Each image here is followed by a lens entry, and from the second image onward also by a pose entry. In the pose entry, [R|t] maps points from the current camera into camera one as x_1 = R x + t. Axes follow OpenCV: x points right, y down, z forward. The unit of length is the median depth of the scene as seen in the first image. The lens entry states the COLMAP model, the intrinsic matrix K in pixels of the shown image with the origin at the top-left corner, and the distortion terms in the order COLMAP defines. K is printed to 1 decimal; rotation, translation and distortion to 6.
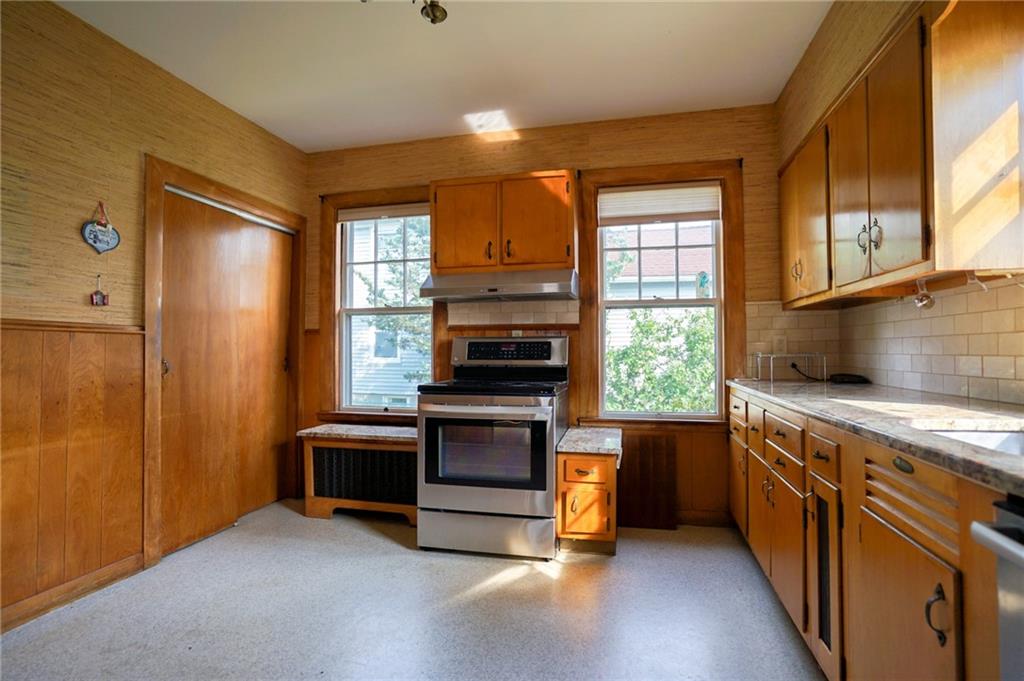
lens RADIAL K [[514.5, 0, 510.8], [0, 514.5, 342.6], [0, 0, 1]] dist [-0.007510, -0.000940]
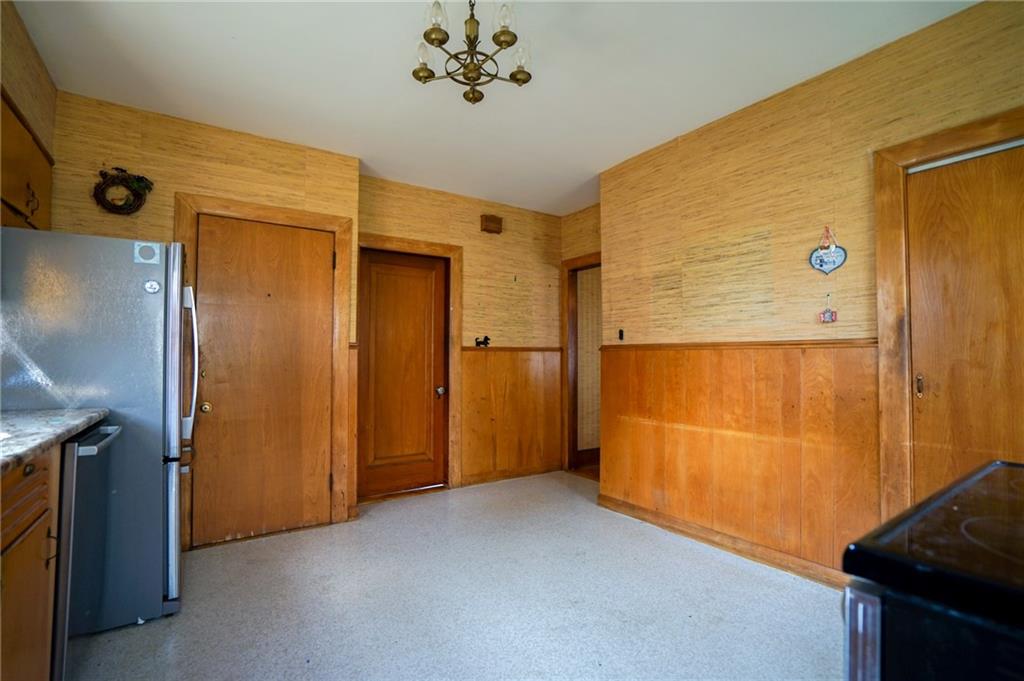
lens RADIAL K [[475.2, 0, 510.9], [0, 475.2, 345.4], [0, 0, 1]] dist [-0.046949, 0.015517]
pose [[-0.673125, -0.024570, -0.739120, 0.378709], [0.011459, 0.998981, -0.043644, 0.011384], [0.739440, -0.037847, -0.672158, 1.183115]]
